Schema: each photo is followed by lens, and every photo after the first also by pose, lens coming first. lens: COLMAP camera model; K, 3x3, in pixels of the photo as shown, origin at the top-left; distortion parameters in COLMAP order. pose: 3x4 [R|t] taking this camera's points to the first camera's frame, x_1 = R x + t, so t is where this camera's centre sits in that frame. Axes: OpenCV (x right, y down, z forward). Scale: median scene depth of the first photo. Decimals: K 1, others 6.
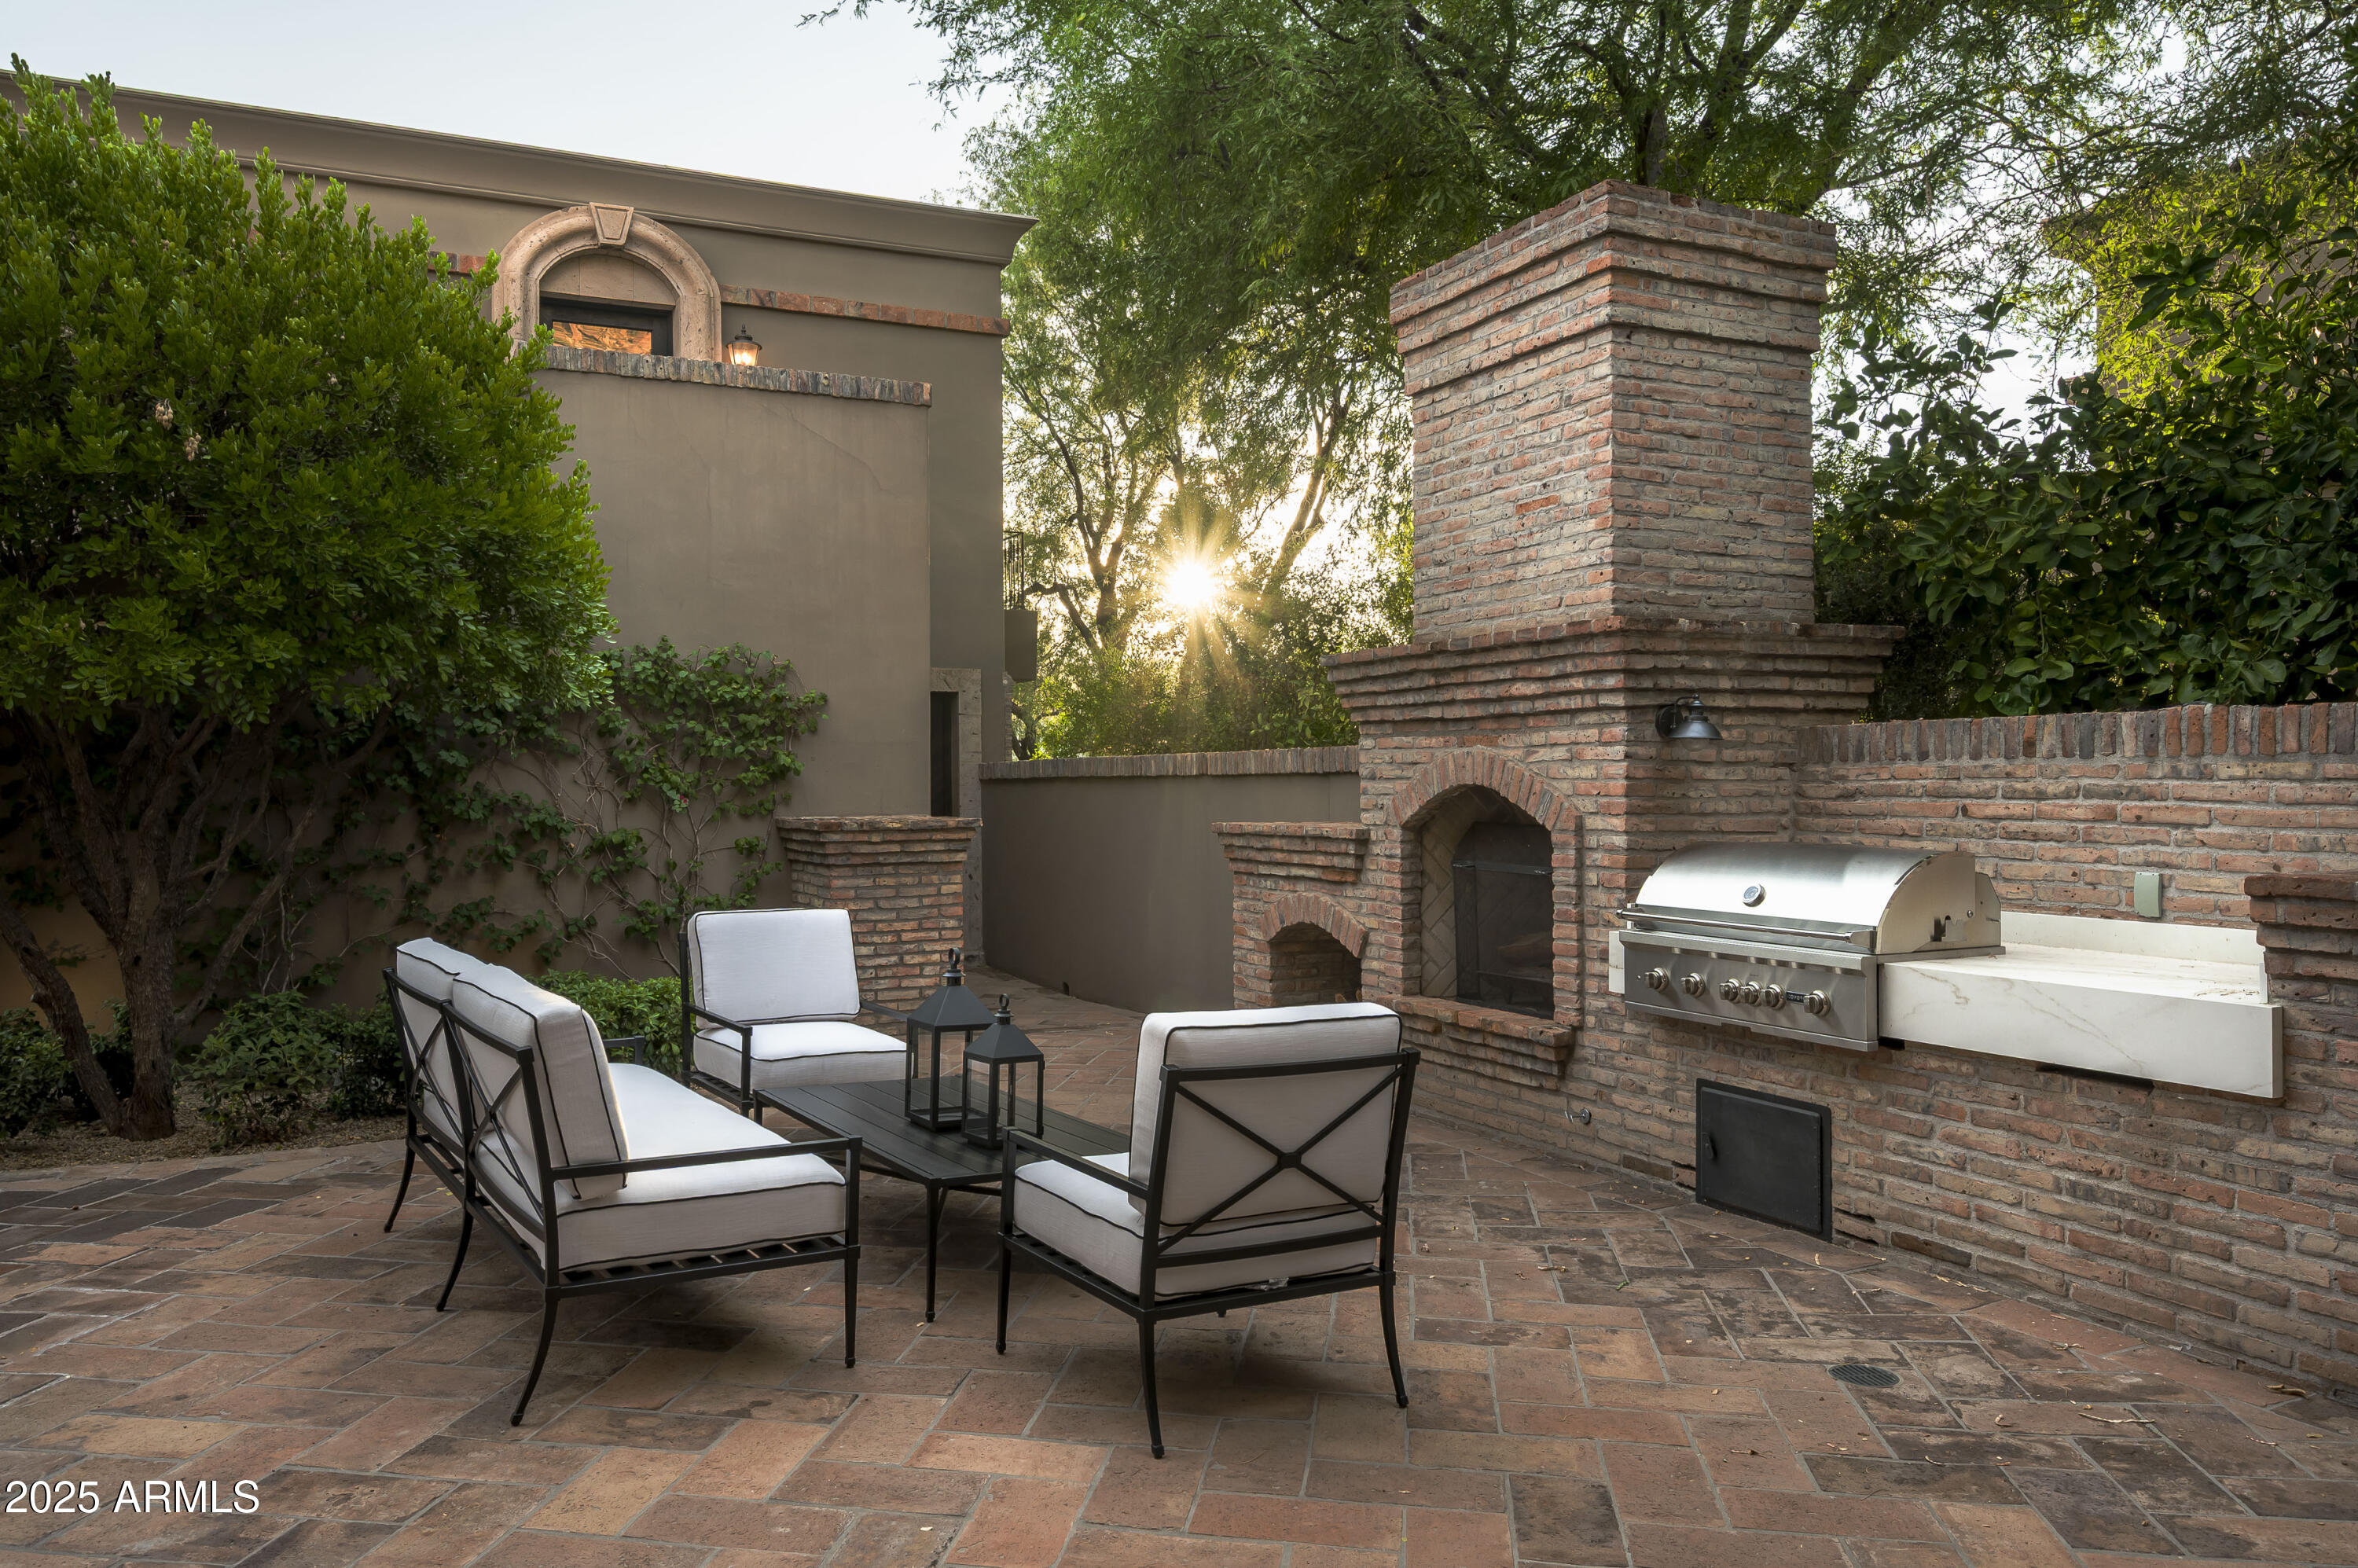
lens RADIAL K [[1710.1, 0, 1173.6], [0, 1710.1, 782.6], [0, 0, 1]] dist [-0.001069, -0.000151]
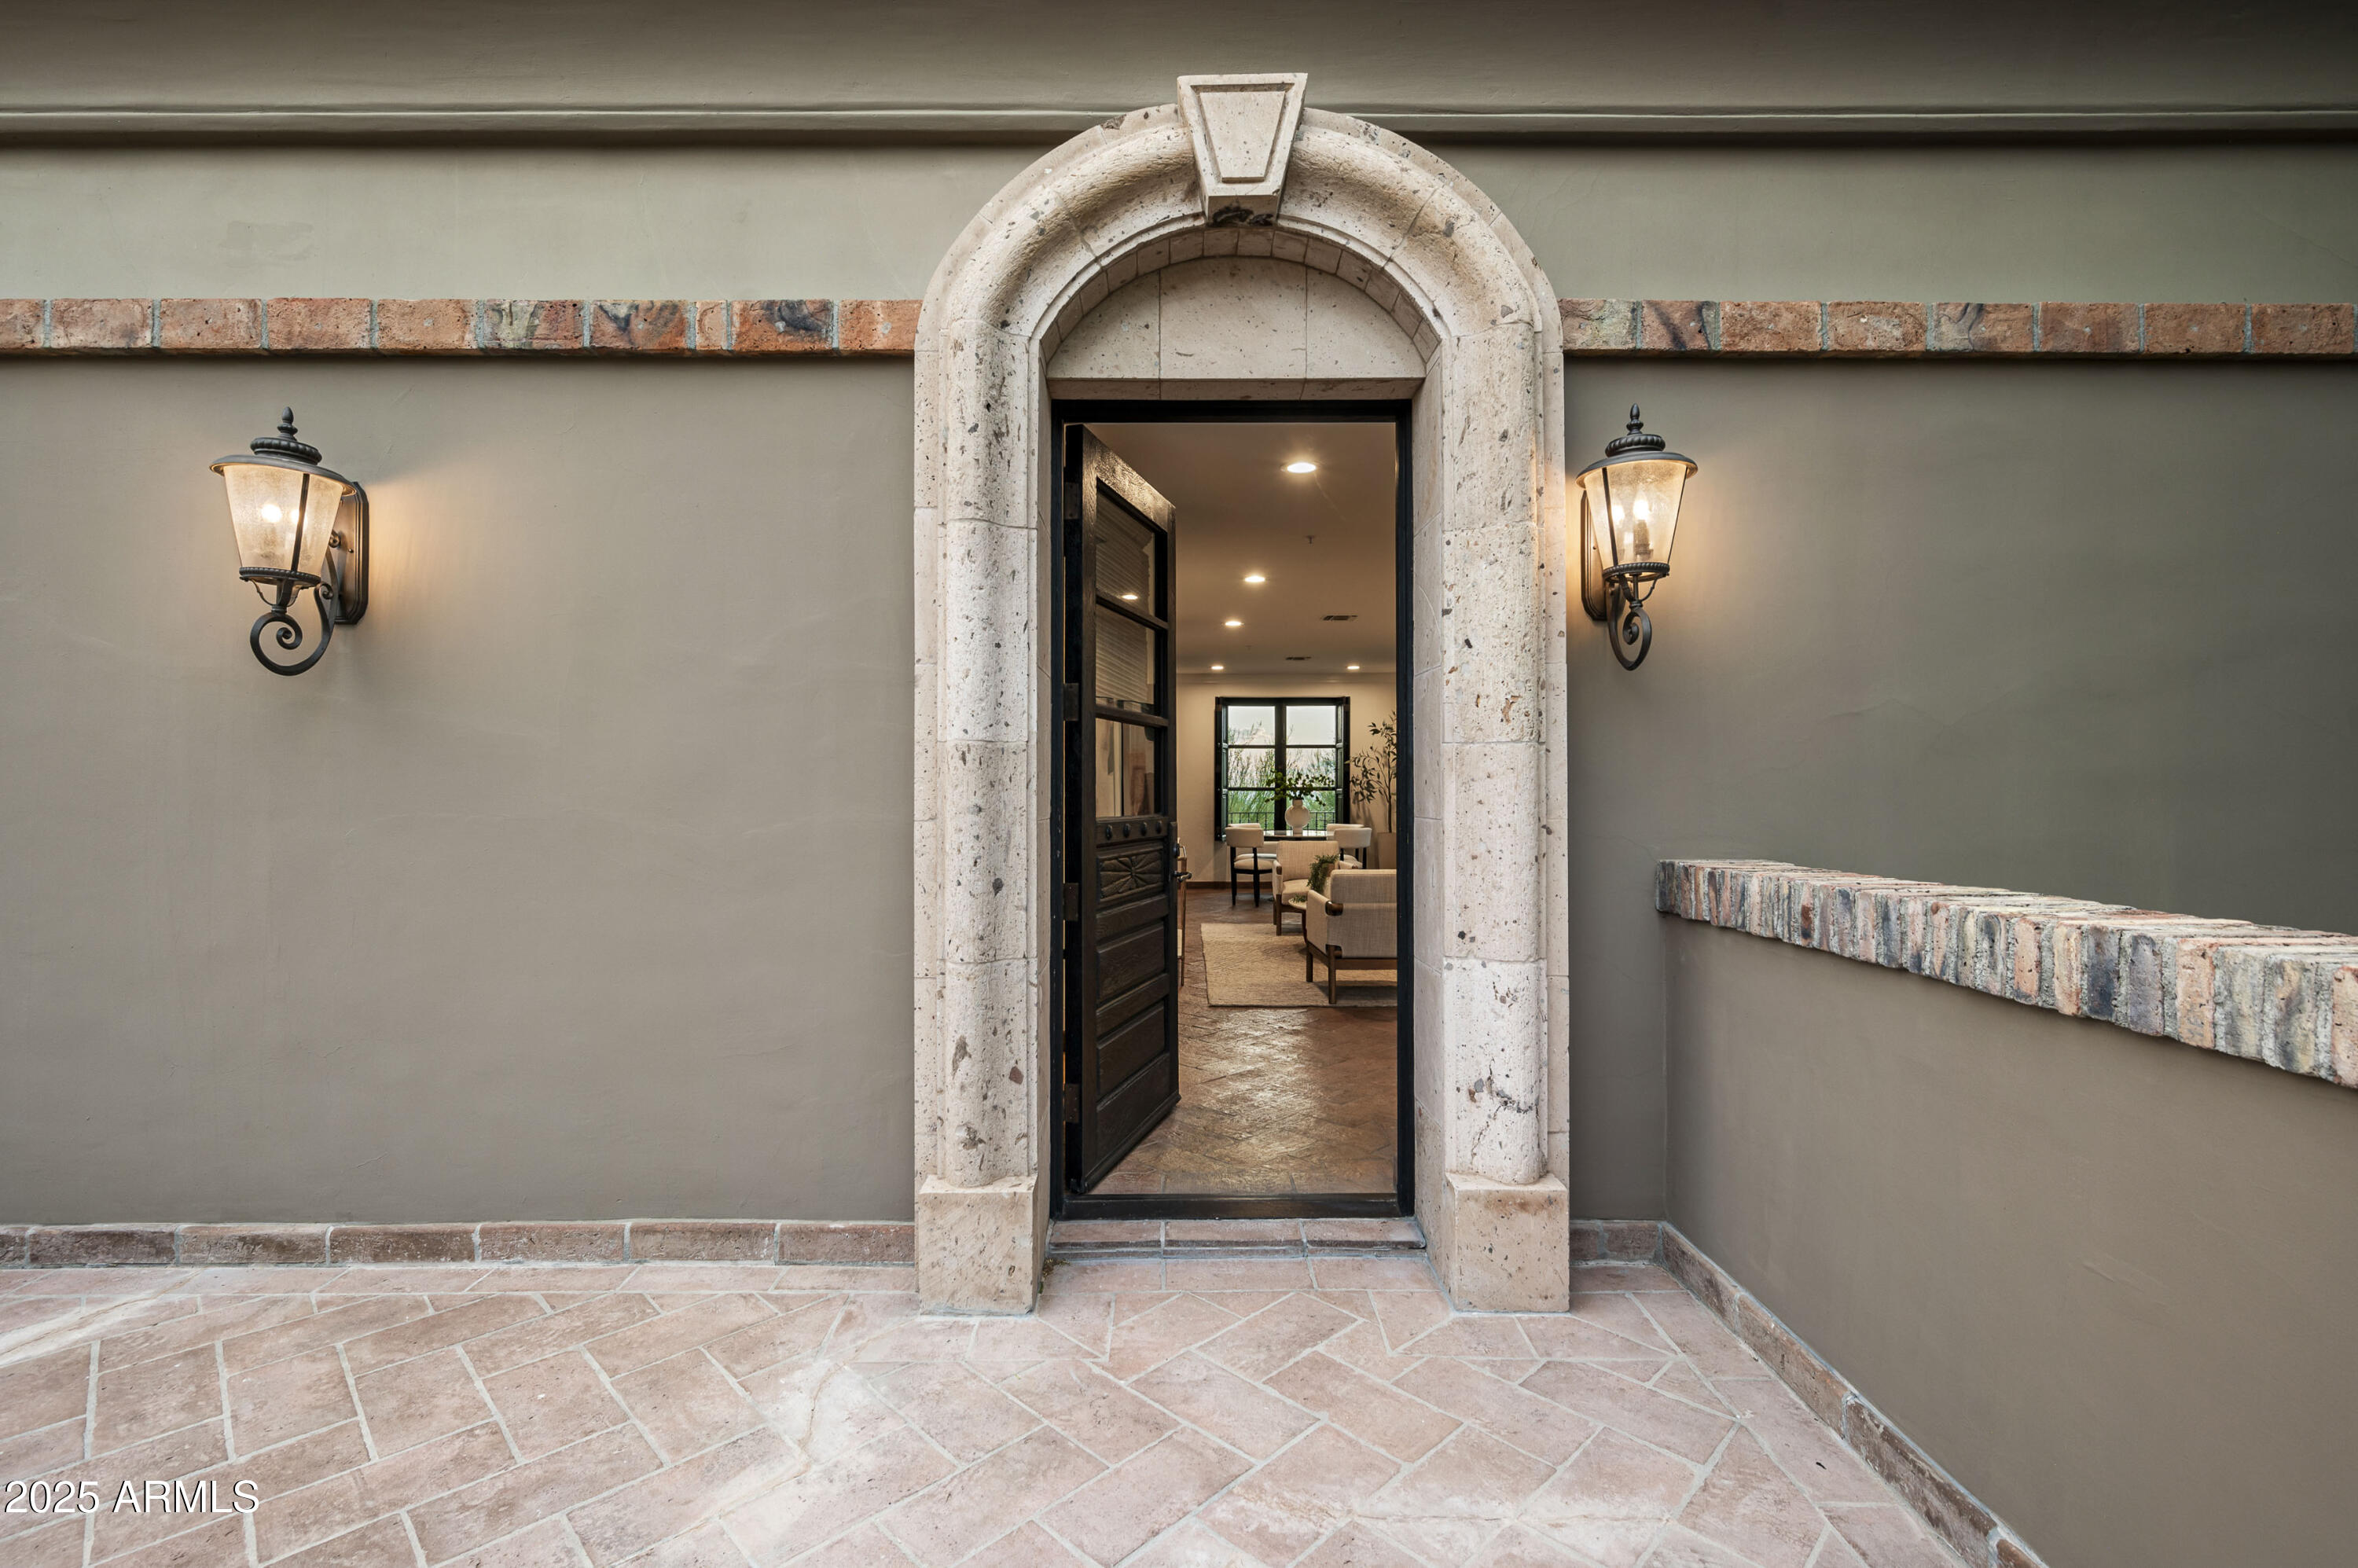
lens RADIAL K [[1097.8, 0, 1181.6], [0, 1097.8, 784.0], [0, 0, 1]] dist [-0.003063, -0.000337]
pose [[0.897181, 0.002570, -0.441655, -0.239024], [-0.007547, 0.999926, -0.009512, -0.195718], [0.441598, 0.011867, 0.897135, 0.785153]]
